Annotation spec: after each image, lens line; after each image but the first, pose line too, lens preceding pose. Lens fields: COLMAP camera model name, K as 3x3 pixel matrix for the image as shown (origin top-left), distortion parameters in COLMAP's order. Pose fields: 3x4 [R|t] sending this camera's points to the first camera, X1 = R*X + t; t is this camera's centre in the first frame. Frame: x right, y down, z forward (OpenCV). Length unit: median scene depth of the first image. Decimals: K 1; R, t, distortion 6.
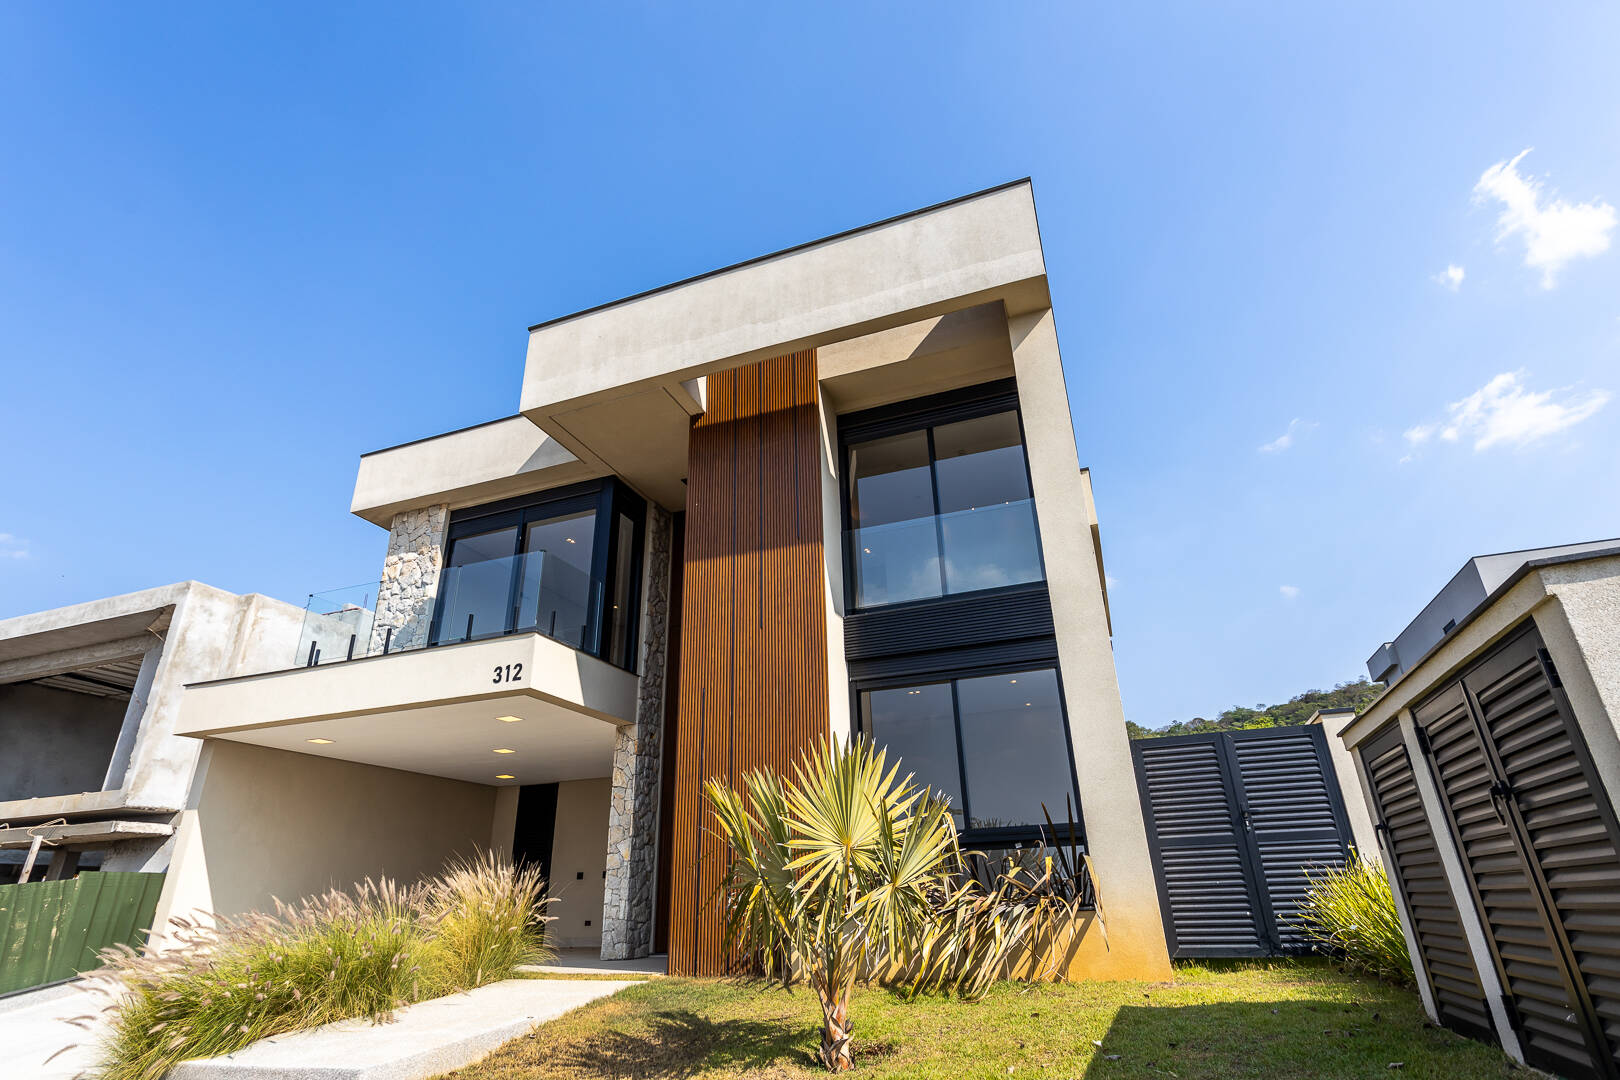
lens RADIAL K [[826.4, 0, 810.0], [0, 826.4, 540.0], [0, 0, 1]] dist [-0.000296, 0.000207]
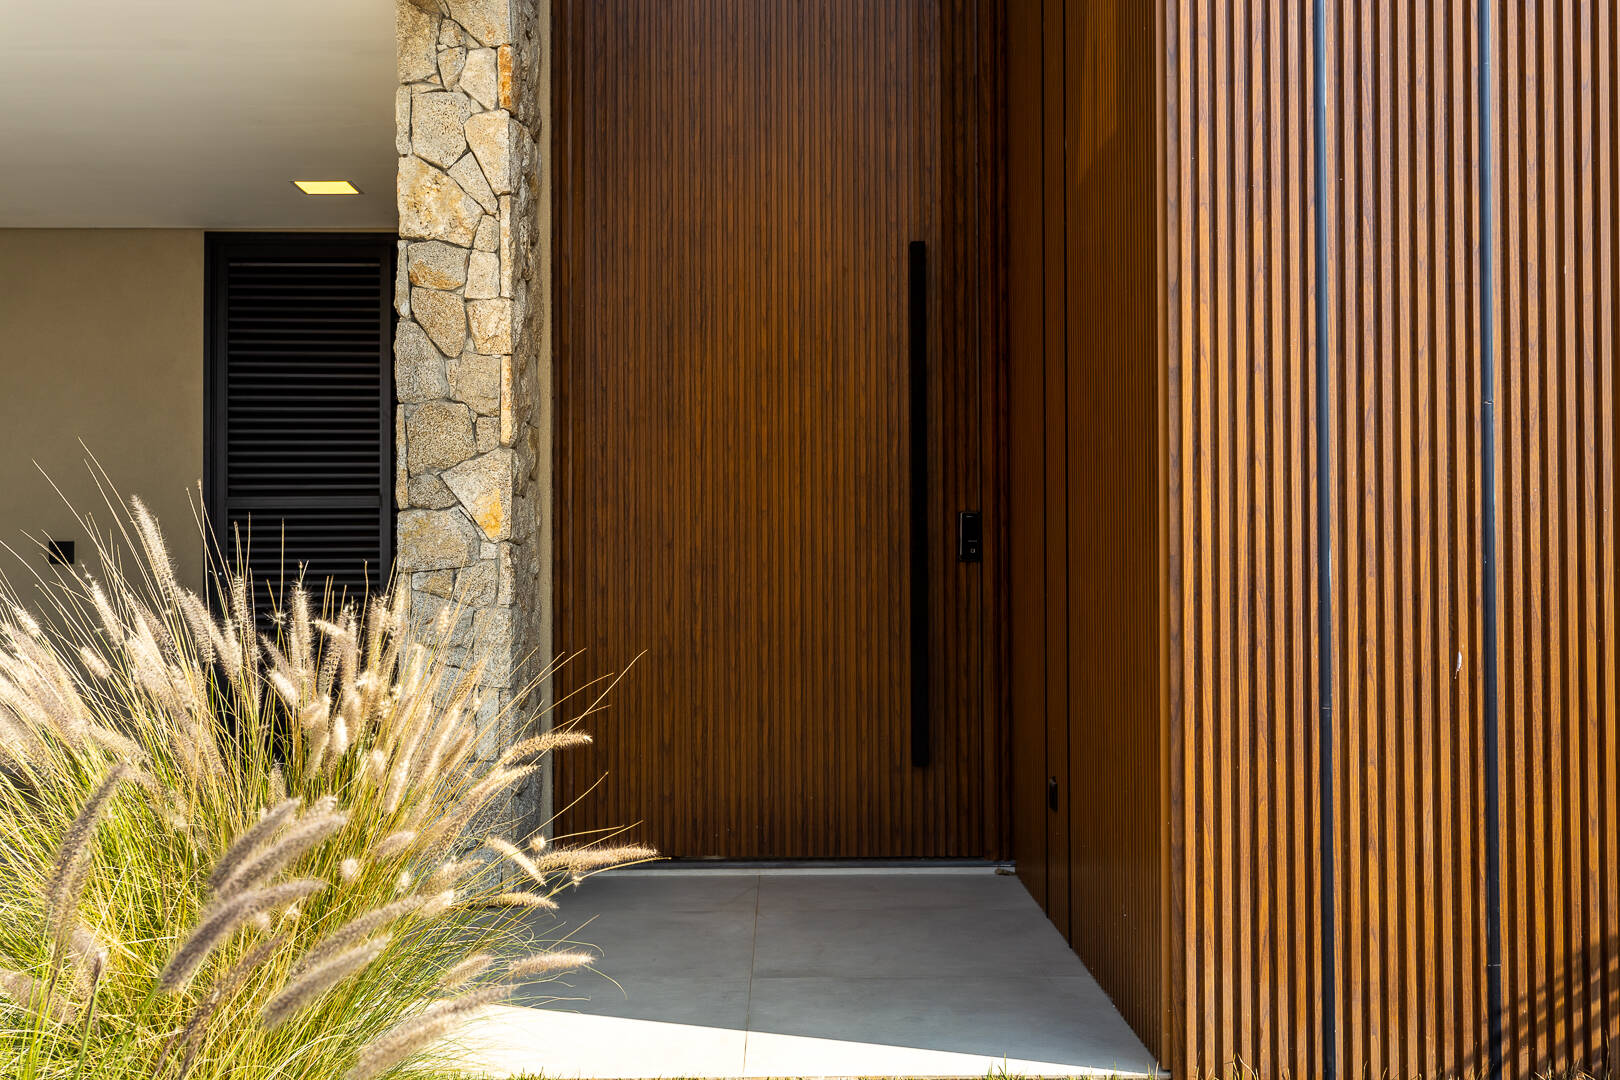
lens RADIAL K [[1795.7, 0, 810.0], [0, 1795.7, 540.0], [0, 0, 1]] dist [0.019942, 0.014310]
pose [[0.931586, 0.025201, 0.362647, -0.314873], [-0.162468, 0.921281, 0.353334, 0.181285], [-0.325195, -0.388080, 0.862347, 0.499193]]
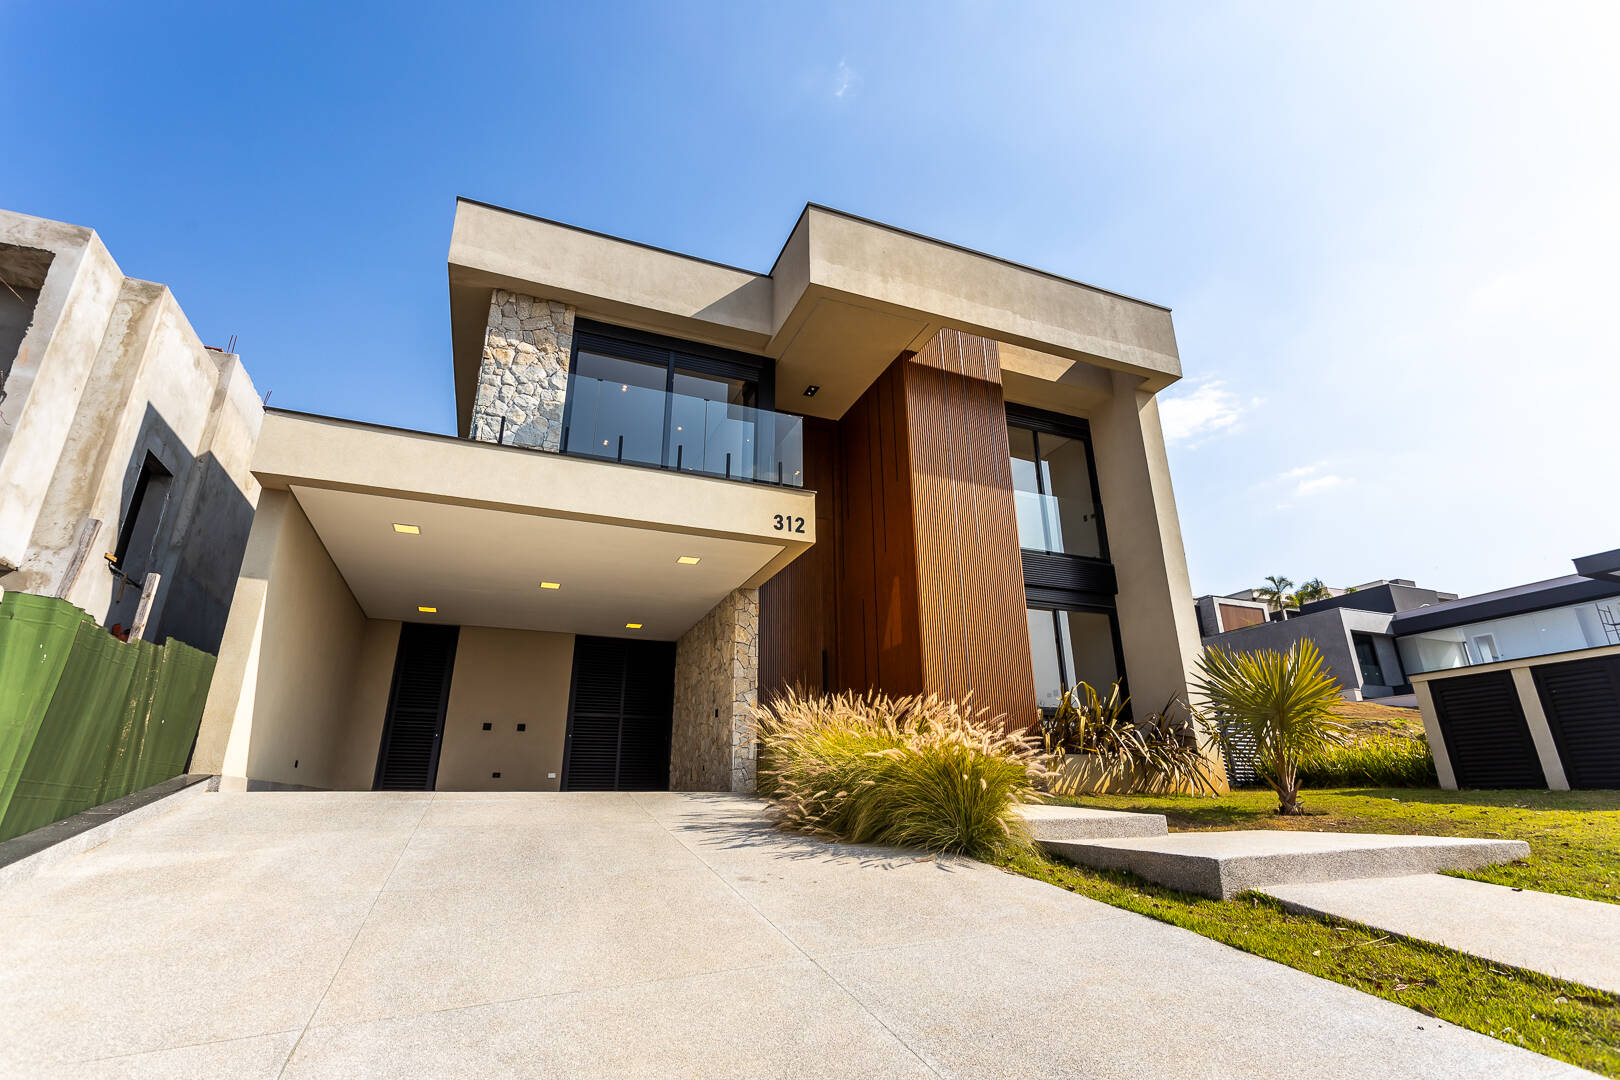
lens RADIAL K [[752.0, 0, 810.0], [0, 752.0, 540.0], [0, 0, 1]] dist [-0.001880, 0.000367]
pose [[0.732399, 0.243975, 0.635663, -0.827929], [-0.284649, 0.957811, -0.039652, 0.184191], [-0.618520, -0.151900, 0.770947, 0.207645]]
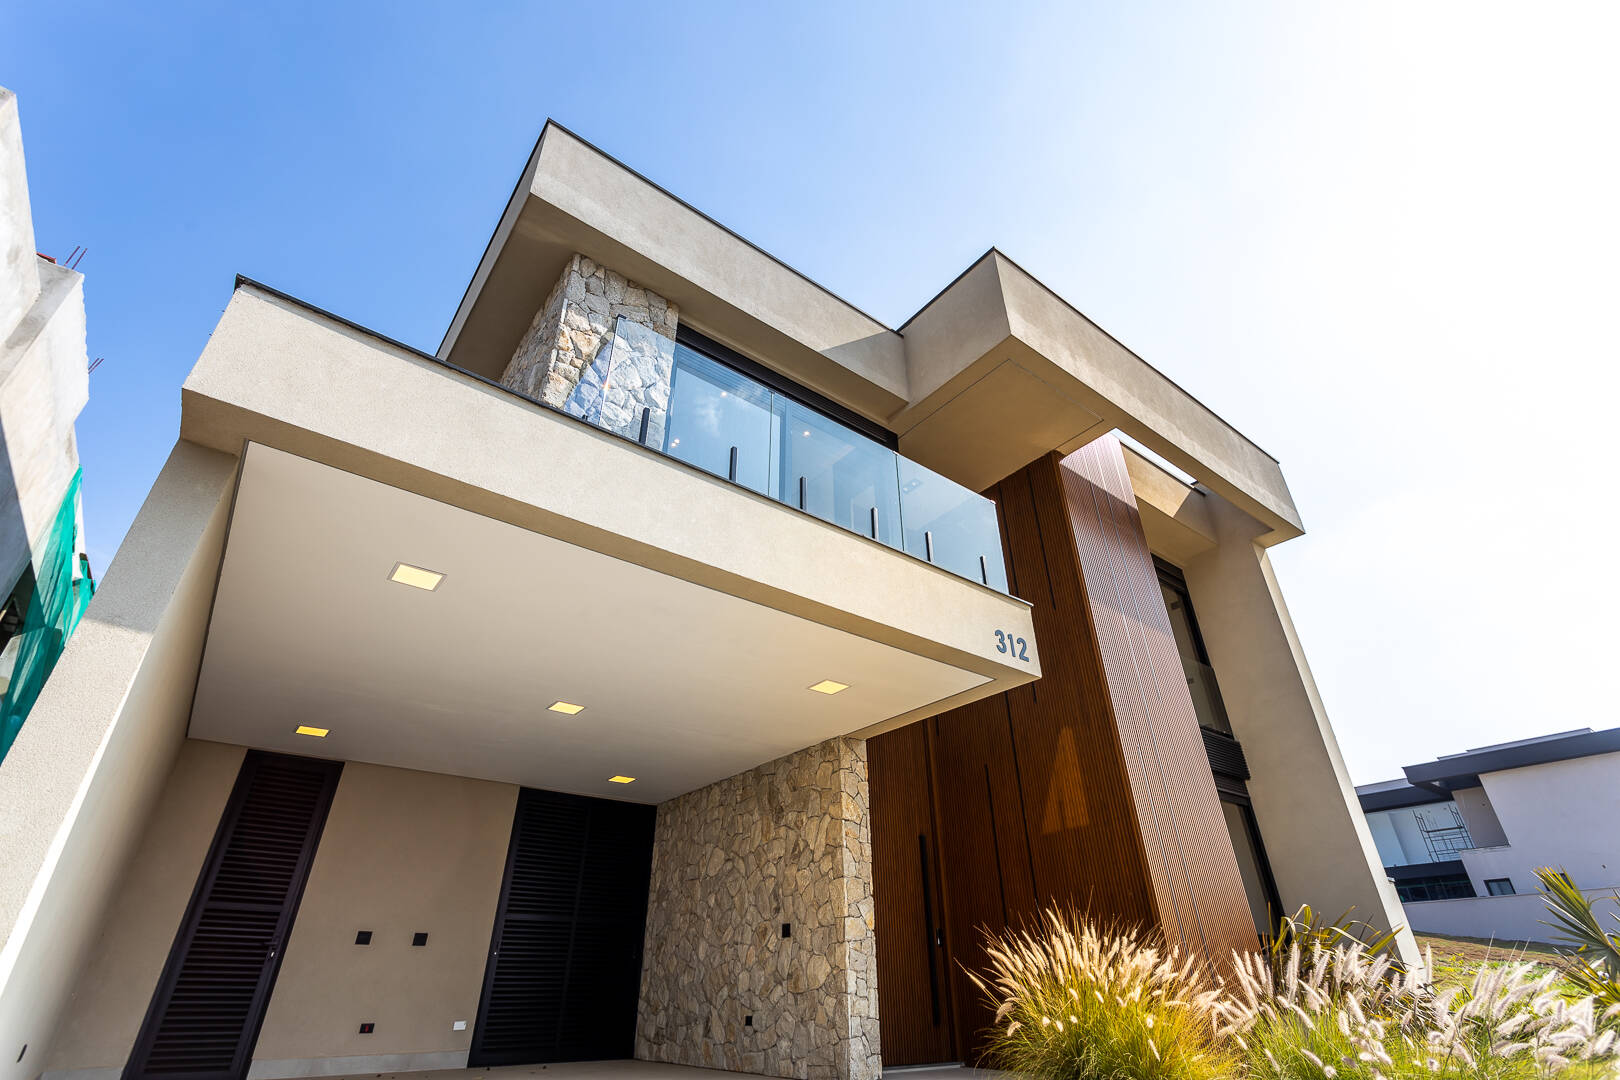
lens RADIAL K [[752.0, 0, 810.0], [0, 752.0, 540.0], [0, 0, 1]] dist [-0.001880, 0.000367]
pose [[0.529106, 0.454442, 0.716610, -0.836699], [-0.350938, 0.886088, -0.302803, 0.293793], [-0.772586, -0.091271, 0.628316, 0.639270]]
